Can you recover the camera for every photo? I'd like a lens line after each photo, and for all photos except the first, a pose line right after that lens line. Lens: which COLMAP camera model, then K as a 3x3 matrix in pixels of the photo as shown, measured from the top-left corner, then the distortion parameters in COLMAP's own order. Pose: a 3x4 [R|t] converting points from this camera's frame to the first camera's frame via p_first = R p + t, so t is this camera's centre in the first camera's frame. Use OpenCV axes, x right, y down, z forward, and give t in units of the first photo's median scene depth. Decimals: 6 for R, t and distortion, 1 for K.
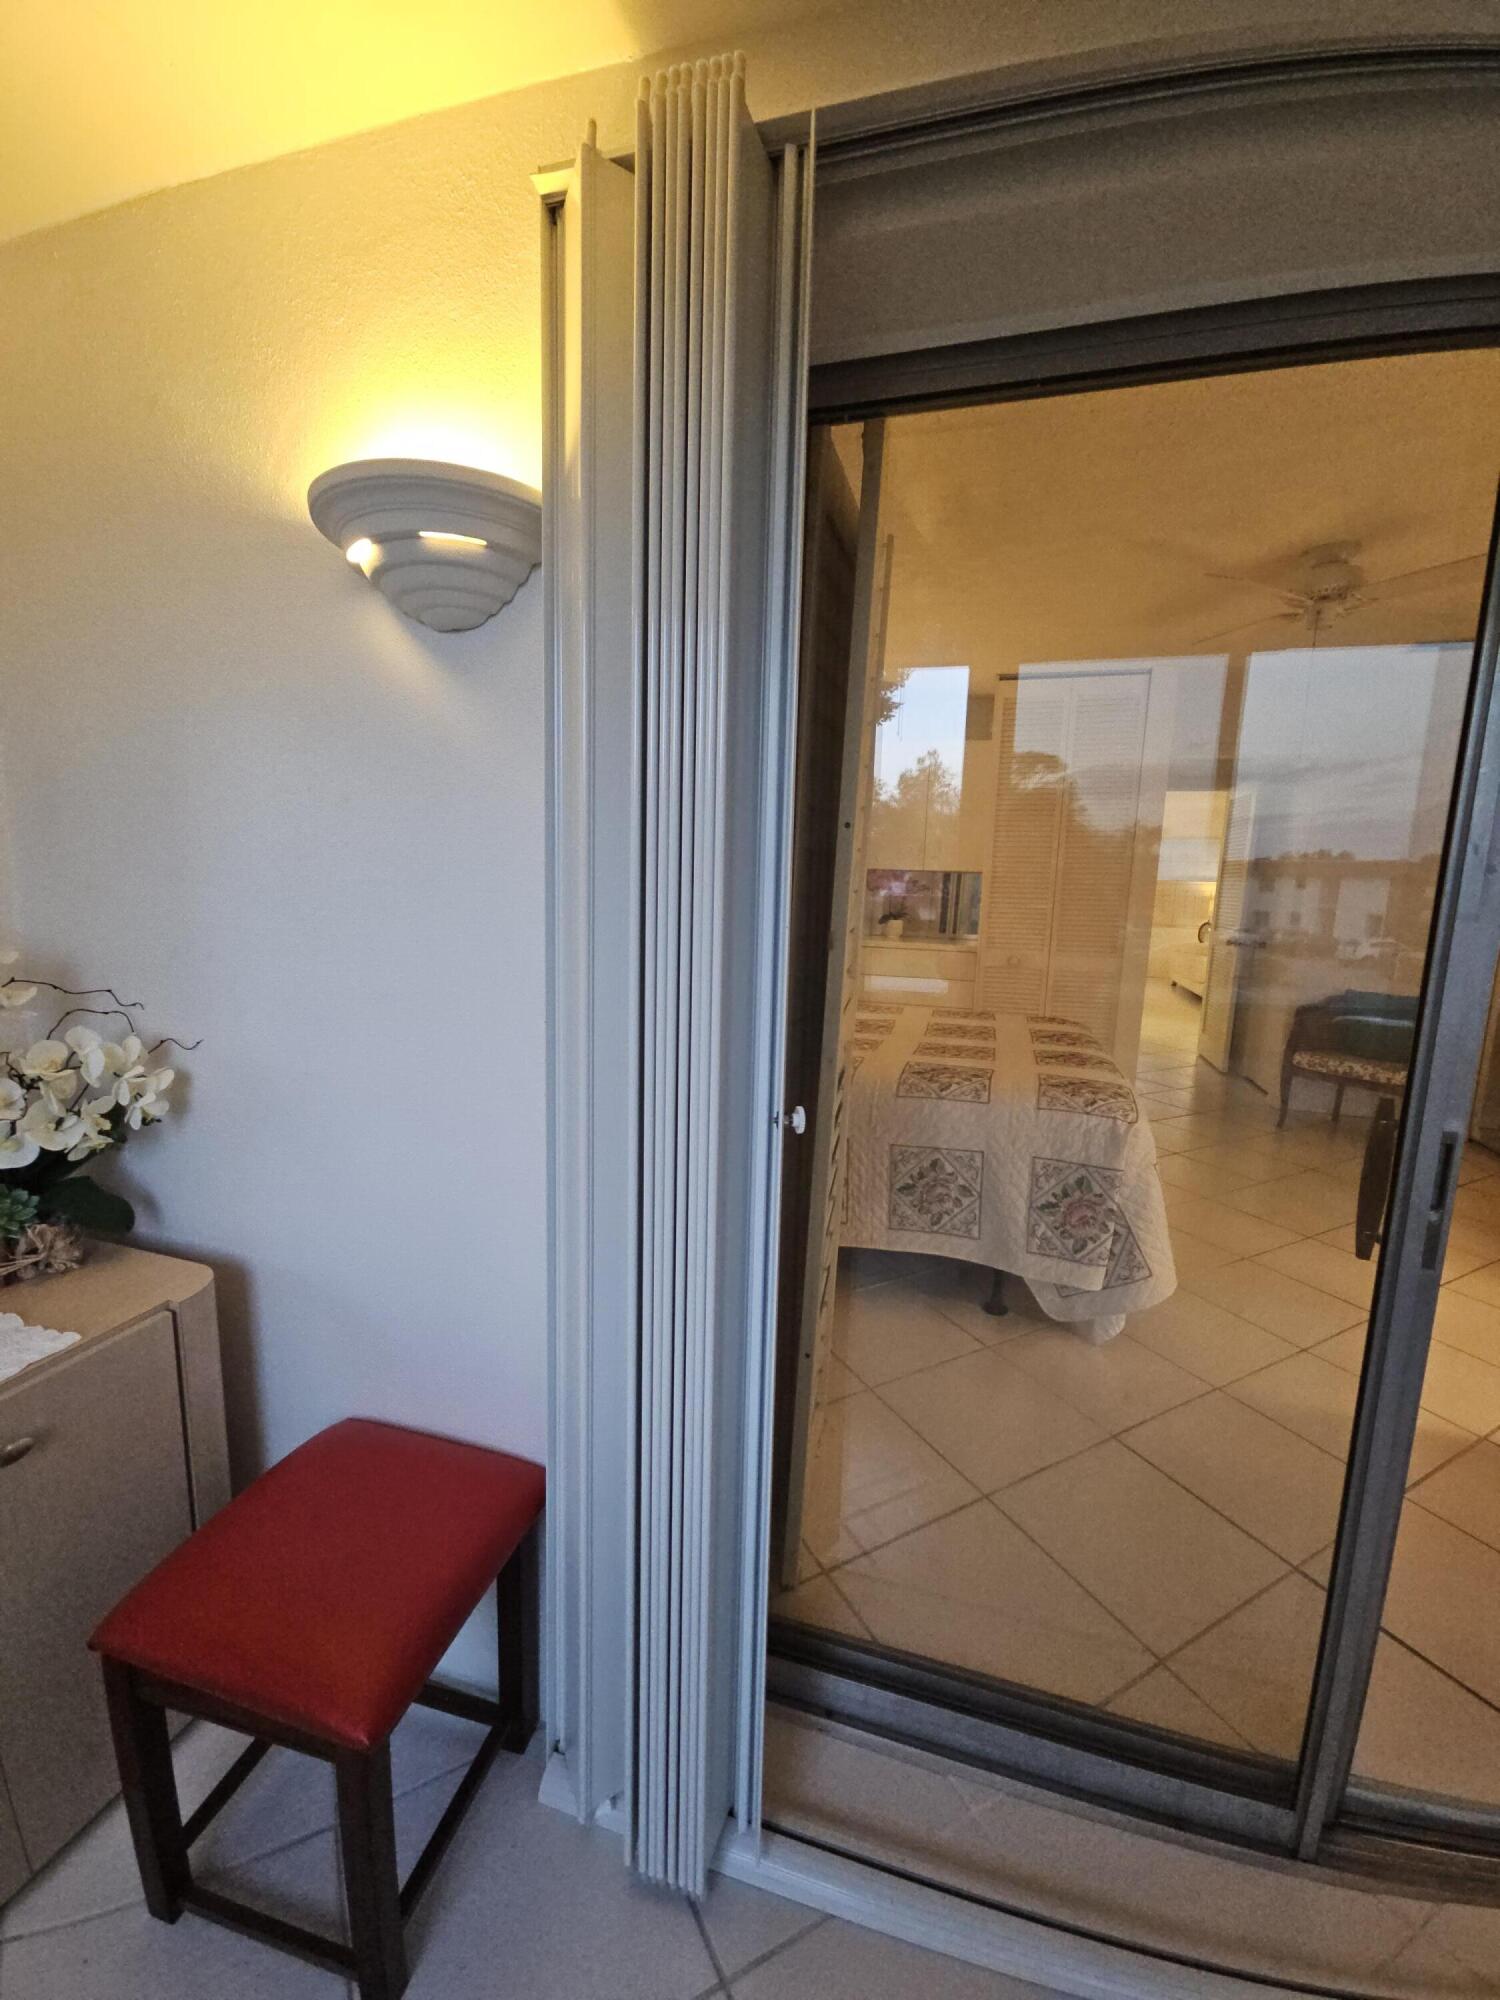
lens RADIAL K [[804.8, 0, 750.8], [0, 804.8, 1001.4], [0, 0, 1]] dist [-0.008360, -0.000344]
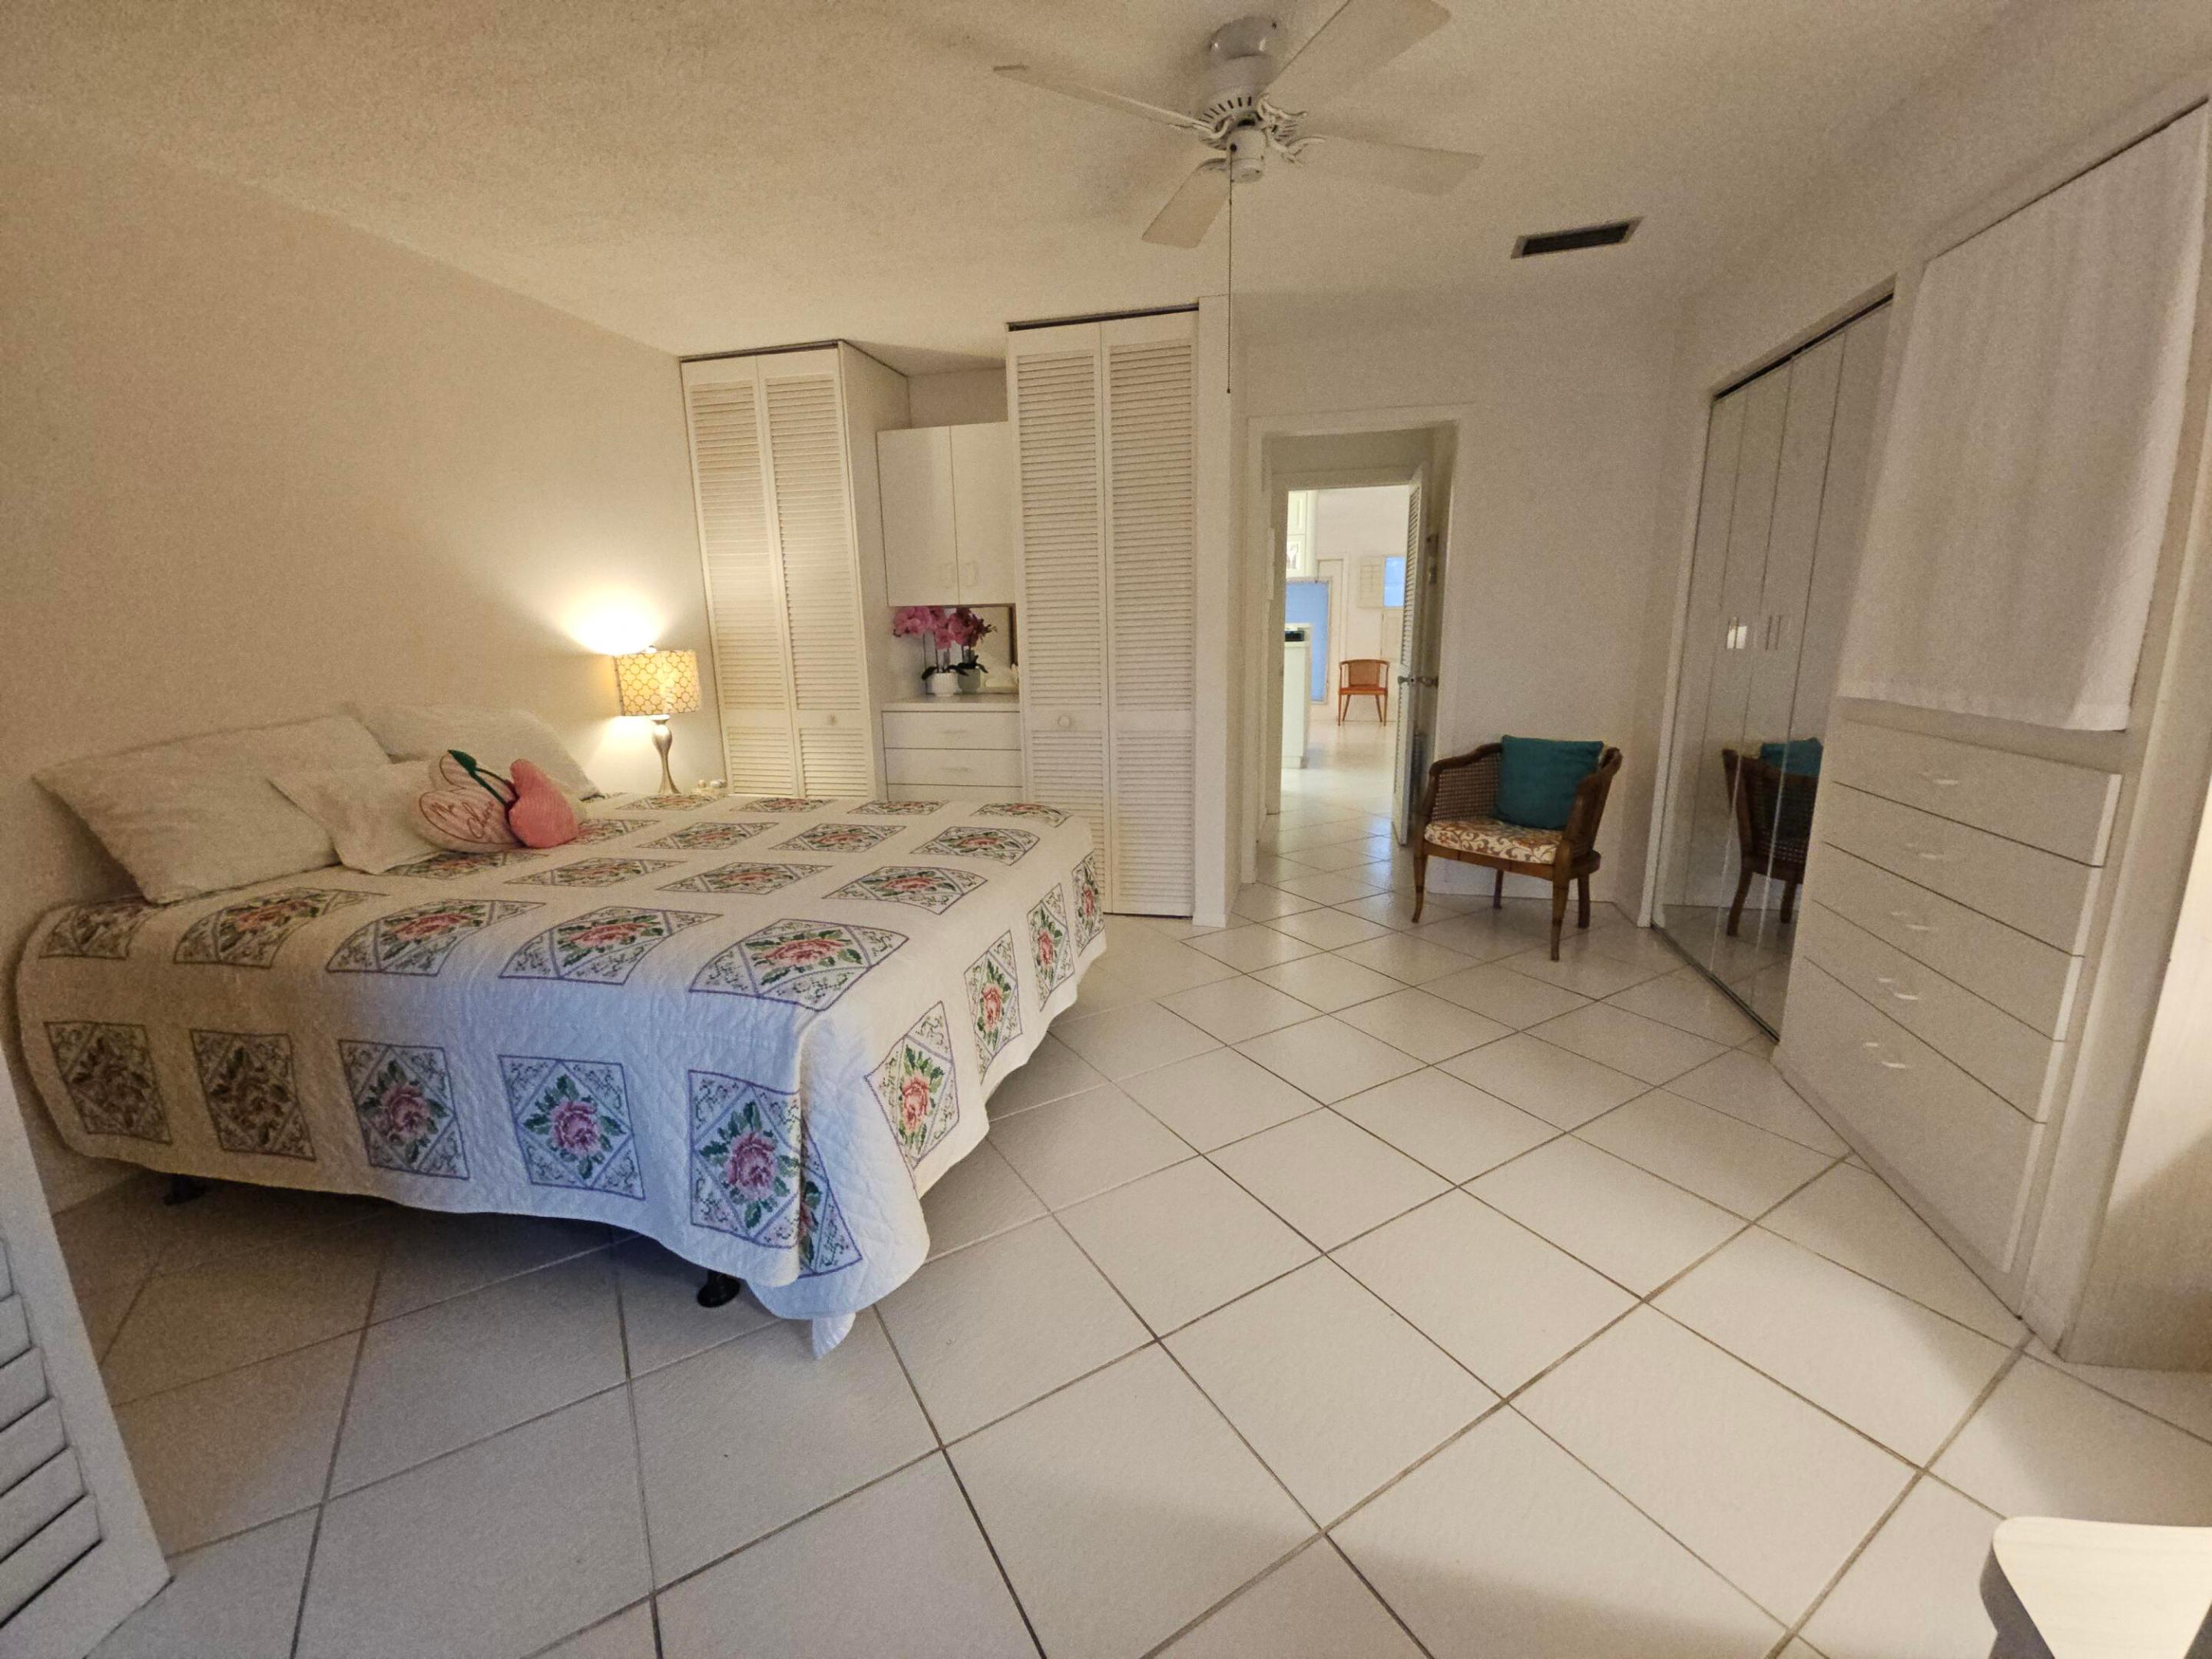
lens RADIAL K [[890.1, 0, 1109.9], [0, 890.1, 825.0], [0, 0, 1]] dist [-0.008360, -0.000344]
pose [[0.997455, -0.058237, 0.041124, 0.646673], [0.055332, 0.996111, 0.068562, -0.017984], [-0.044957, -0.066112, 0.996799, 0.332697]]
